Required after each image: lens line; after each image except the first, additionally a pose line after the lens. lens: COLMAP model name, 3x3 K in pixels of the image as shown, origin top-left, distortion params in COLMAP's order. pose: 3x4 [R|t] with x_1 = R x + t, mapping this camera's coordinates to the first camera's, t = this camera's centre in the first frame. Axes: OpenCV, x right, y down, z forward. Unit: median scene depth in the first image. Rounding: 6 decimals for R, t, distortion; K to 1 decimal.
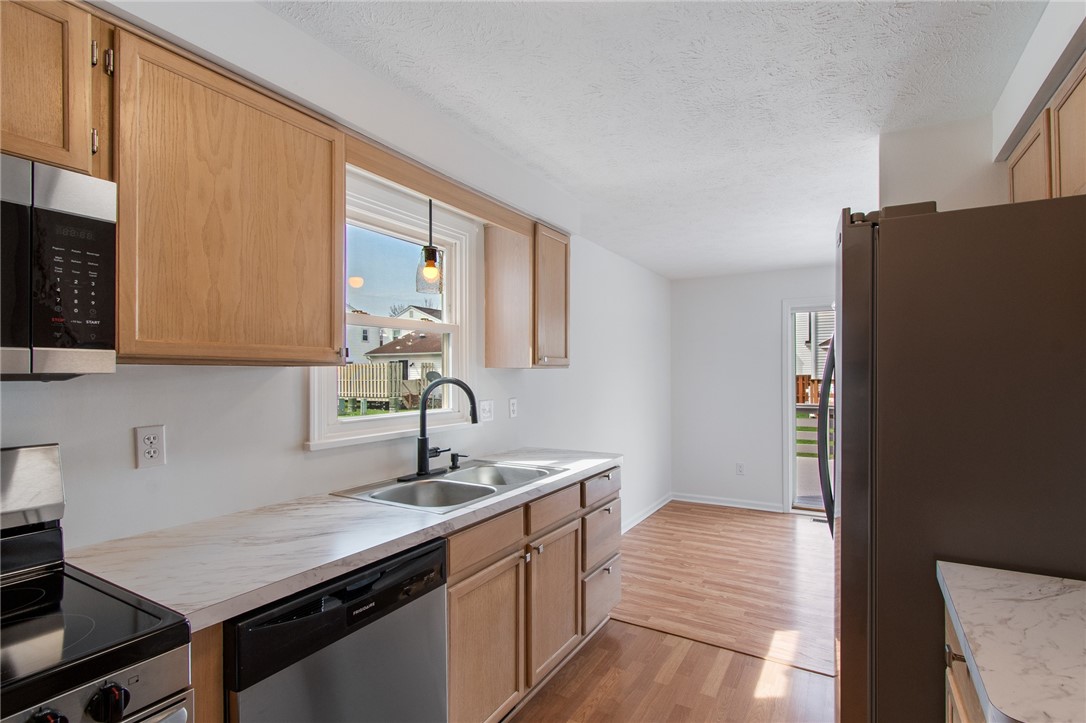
lens RADIAL K [[516.3, 0, 576.4], [0, 516.3, 375.1], [0, 0, 1]] dist [0.002549, -0.001604]
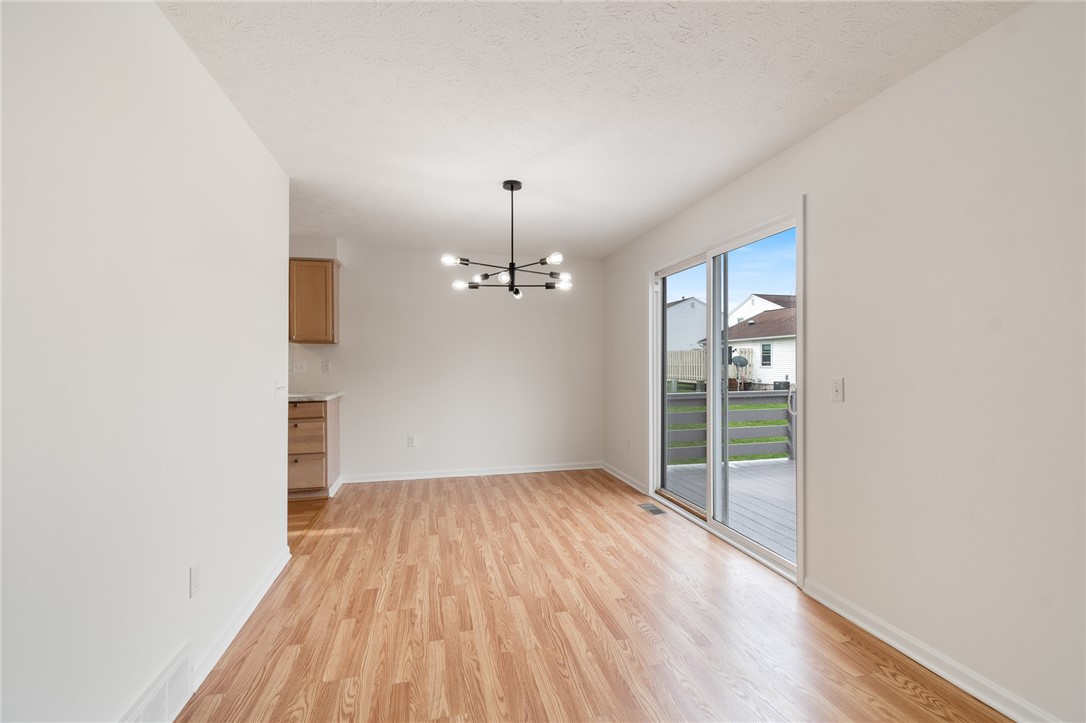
lens RADIAL K [[480.1, 0, 545.5], [0, 480.1, 370.4], [0, 0, 1]] dist [0.002163, -0.001533]
pose [[0.663960, 0.012066, -0.747670, 2.022564], [-0.000064, 0.999871, 0.016080, 0.064928], [0.747768, -0.010629, 0.663875, 0.650544]]
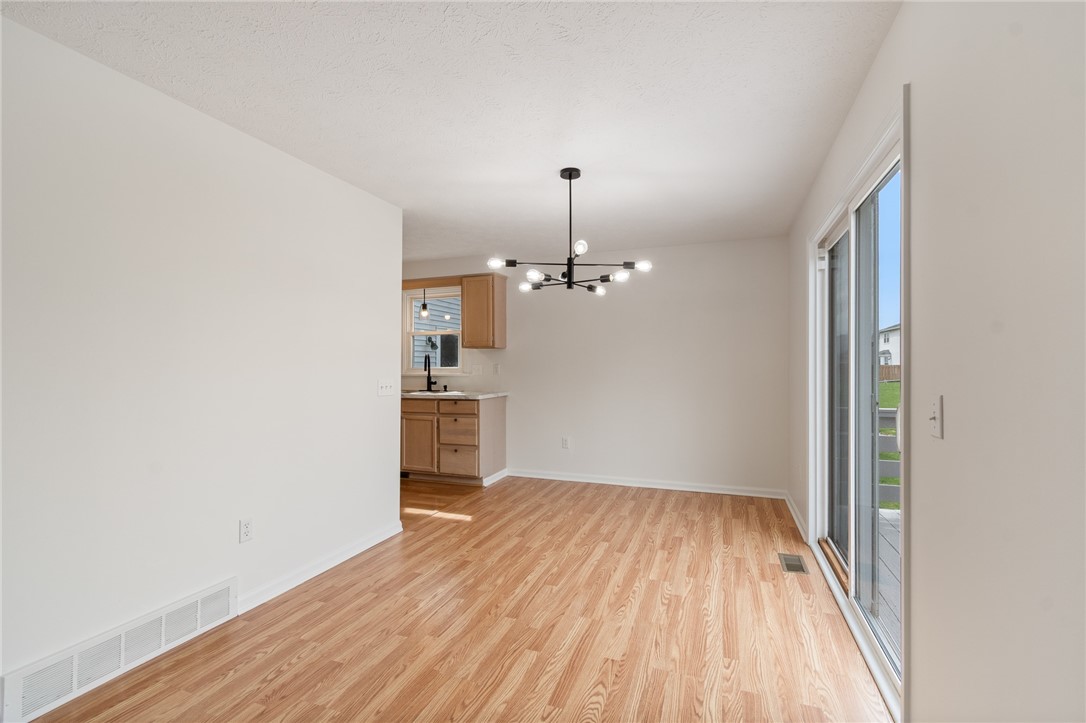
lens RADIAL K [[480.1, 0, 541.2], [0, 480.1, 370.6], [0, 0, 1]] dist [0.002163, -0.001533]
pose [[0.131363, 0.011946, -0.991262, 2.170290], [-0.000394, 0.999928, 0.011998, 0.061354], [0.991334, -0.001185, 0.131359, 1.234692]]
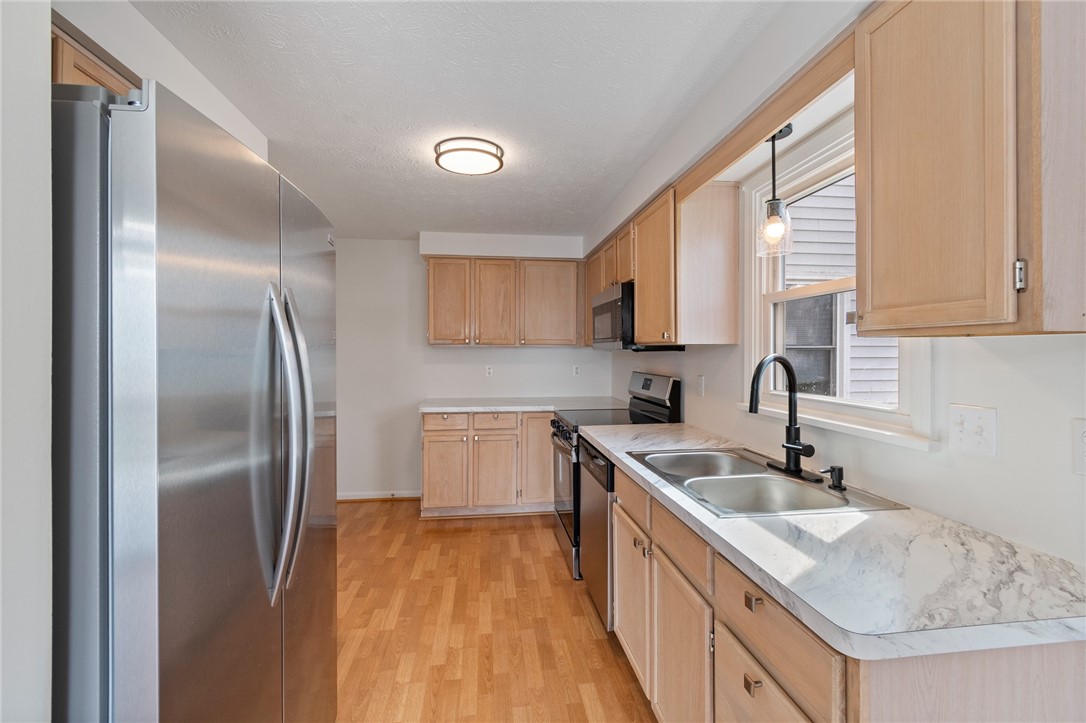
lens RADIAL K [[480.1, 0, 541.0], [0, 480.1, 351.8], [0, 0, 1]] dist [0.002163, -0.001533]
pose [[-0.820111, 0.008370, -0.572143, 0.467312], [0.006826, 0.999965, 0.004843, -0.002687], [0.572163, 0.000066, -0.820140, 1.384798]]
